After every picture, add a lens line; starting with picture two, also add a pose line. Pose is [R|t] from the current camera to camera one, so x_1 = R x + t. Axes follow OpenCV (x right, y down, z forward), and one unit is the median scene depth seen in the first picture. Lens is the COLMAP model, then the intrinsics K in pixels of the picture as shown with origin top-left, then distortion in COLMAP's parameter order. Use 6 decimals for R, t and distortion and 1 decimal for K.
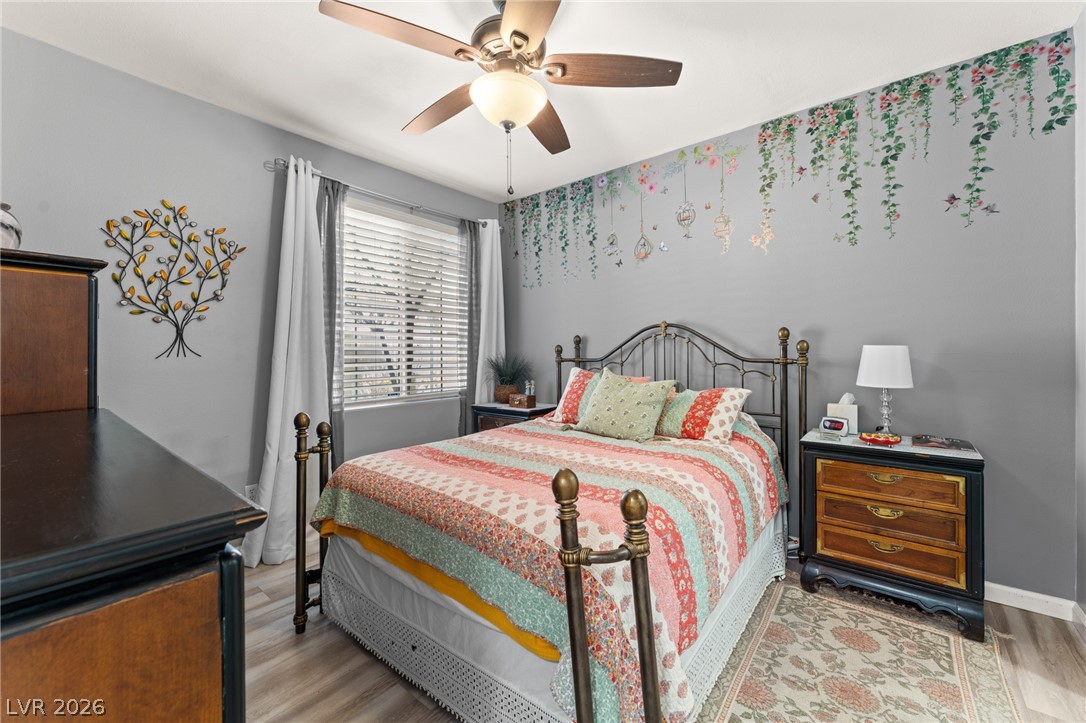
lens RADIAL K [[435.9, 0, 542.9], [0, 435.9, 352.2], [0, 0, 1]] dist [-0.002623, -0.000070]
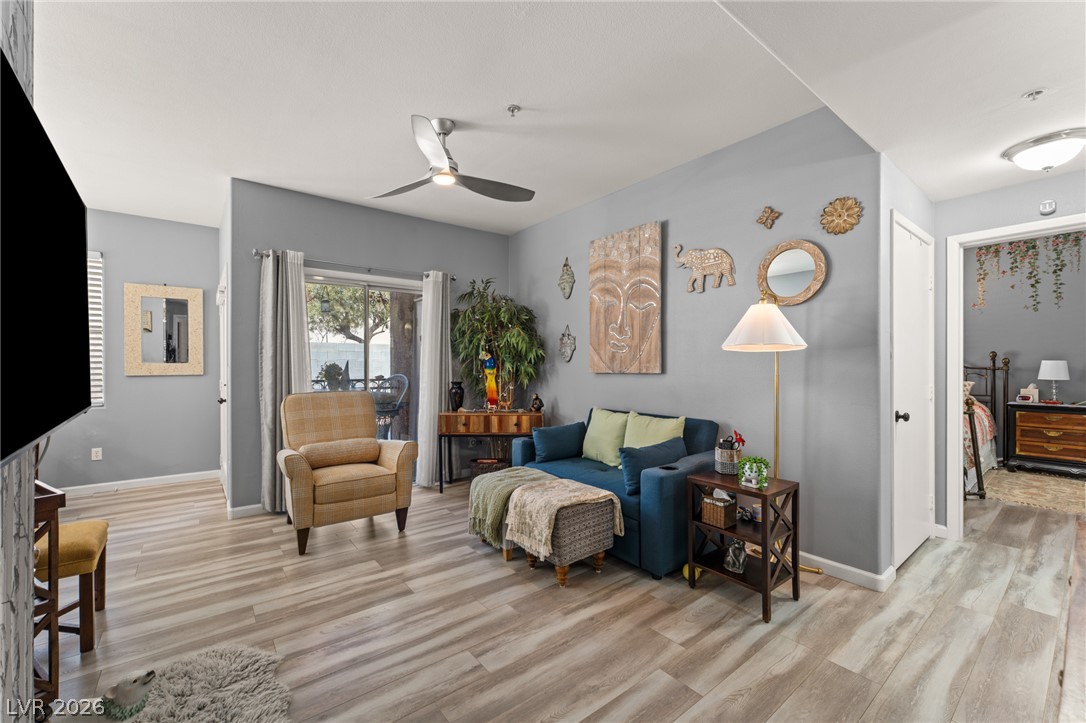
lens RADIAL K [[435.9, 0, 541.9], [0, 435.9, 366.6], [0, 0, 1]] dist [-0.002623, -0.000070]
pose [[0.976254, 0.004233, -0.216588, -1.146857], [-0.004504, 0.999990, -0.000755, 0.026322], [0.216583, 0.001712, 0.976263, -1.544898]]
